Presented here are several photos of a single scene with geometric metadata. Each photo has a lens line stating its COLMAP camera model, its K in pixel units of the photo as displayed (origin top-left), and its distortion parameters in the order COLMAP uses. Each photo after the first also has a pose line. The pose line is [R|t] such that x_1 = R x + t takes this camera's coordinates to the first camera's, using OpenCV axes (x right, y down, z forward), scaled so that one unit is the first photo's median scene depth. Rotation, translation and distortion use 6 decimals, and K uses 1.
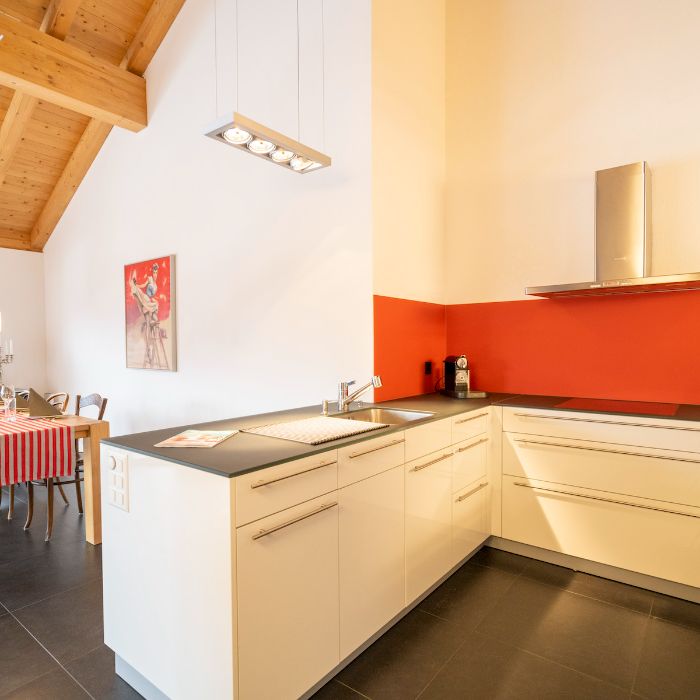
lens RADIAL K [[450.9, 0, 351.6], [0, 450.9, 356.4], [0, 0, 1]] dist [-0.004527, 0.003676]
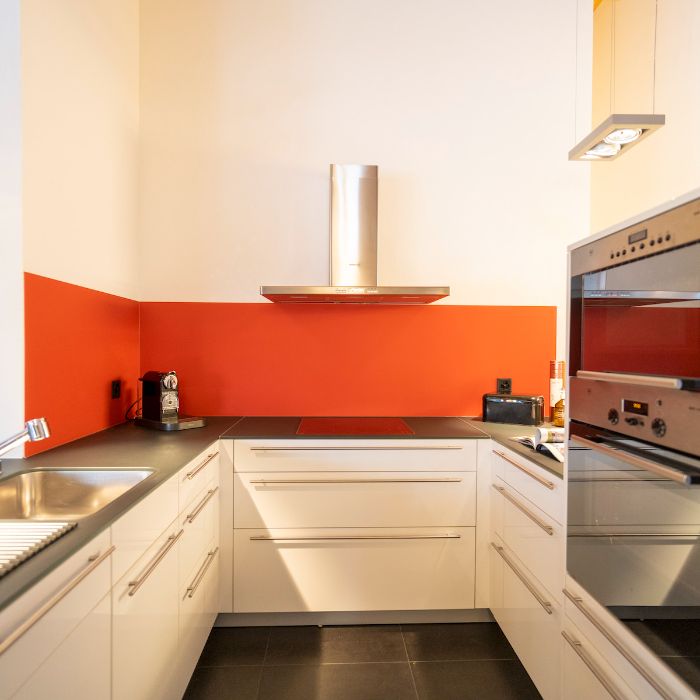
lens RADIAL K [[450.9, 0, 351.6], [0, 450.9, 356.4], [0, 0, 1]] dist [-0.004527, 0.003676]
pose [[0.758436, -0.000171, 0.651748, -0.010129], [0.004382, 0.999979, -0.004836, -0.025091], [-0.651733, 0.006524, 0.758420, 0.292303]]
